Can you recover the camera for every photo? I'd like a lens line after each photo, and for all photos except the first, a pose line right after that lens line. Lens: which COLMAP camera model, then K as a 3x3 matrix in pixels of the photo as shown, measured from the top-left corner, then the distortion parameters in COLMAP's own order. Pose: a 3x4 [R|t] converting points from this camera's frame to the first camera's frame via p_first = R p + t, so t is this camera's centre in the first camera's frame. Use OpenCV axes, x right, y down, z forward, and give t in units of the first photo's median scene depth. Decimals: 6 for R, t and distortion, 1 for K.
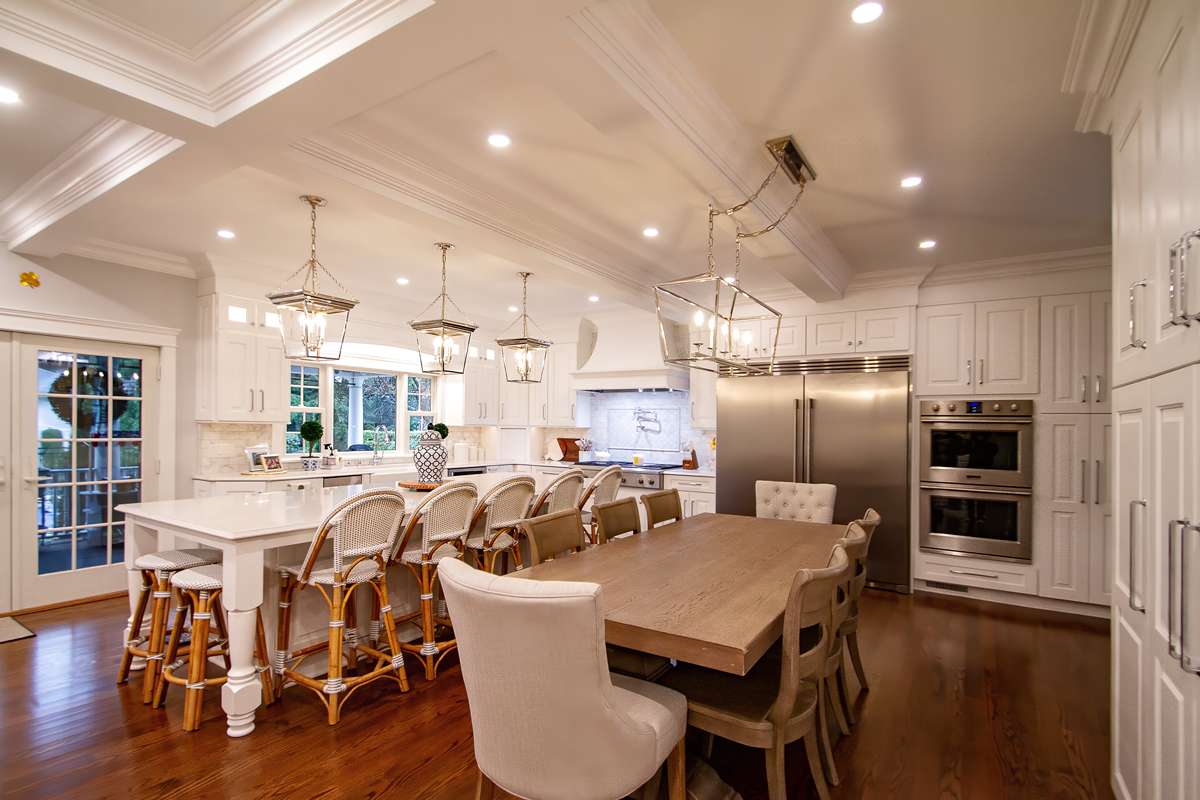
lens RADIAL K [[583.9, 0, 606.8], [0, 583.9, 427.7], [0, 0, 1]] dist [0.000576, 0.000110]
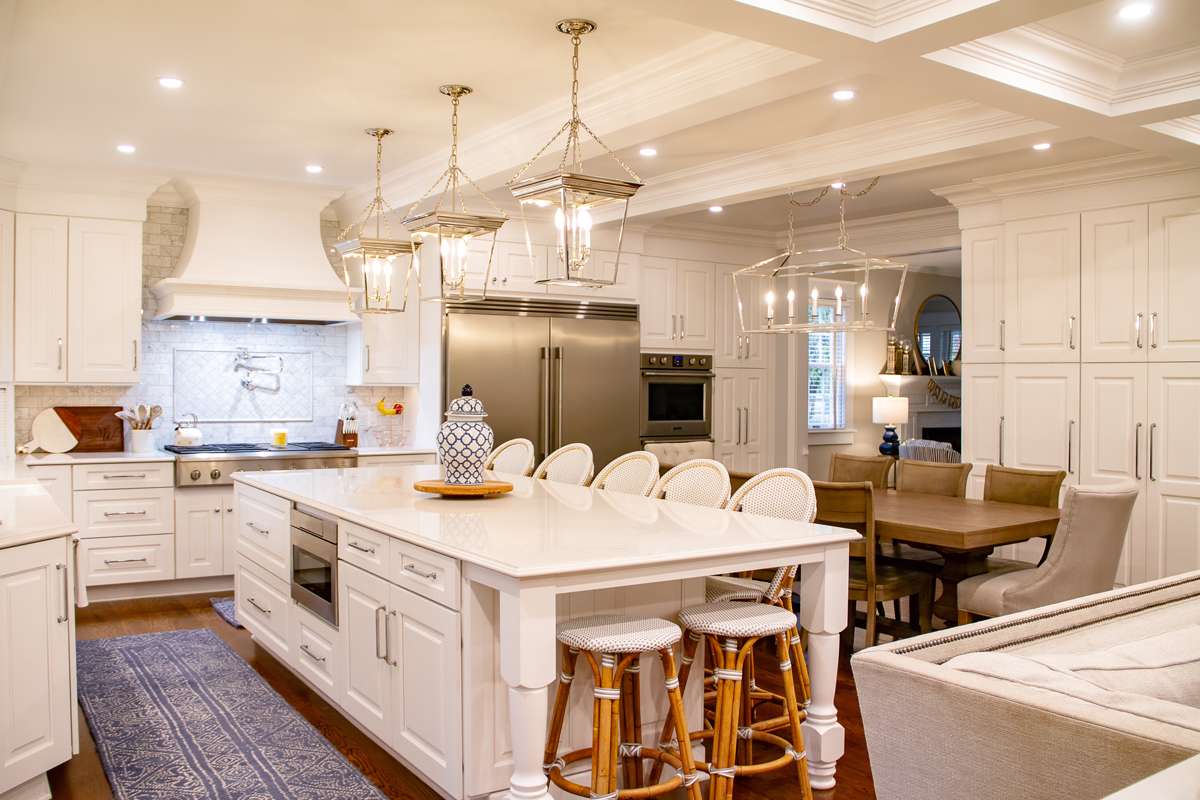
lens RADIAL K [[1012.8, 0, 600.0], [0, 1012.8, 400.0], [0, 0, 1]] dist [-0.116562, 0.007774]
pose [[0.408055, -0.028752, 0.912504, -0.936795], [0.000253, 0.999507, 0.031380, -0.019799], [-0.912957, -0.012574, 0.407862, 0.352948]]
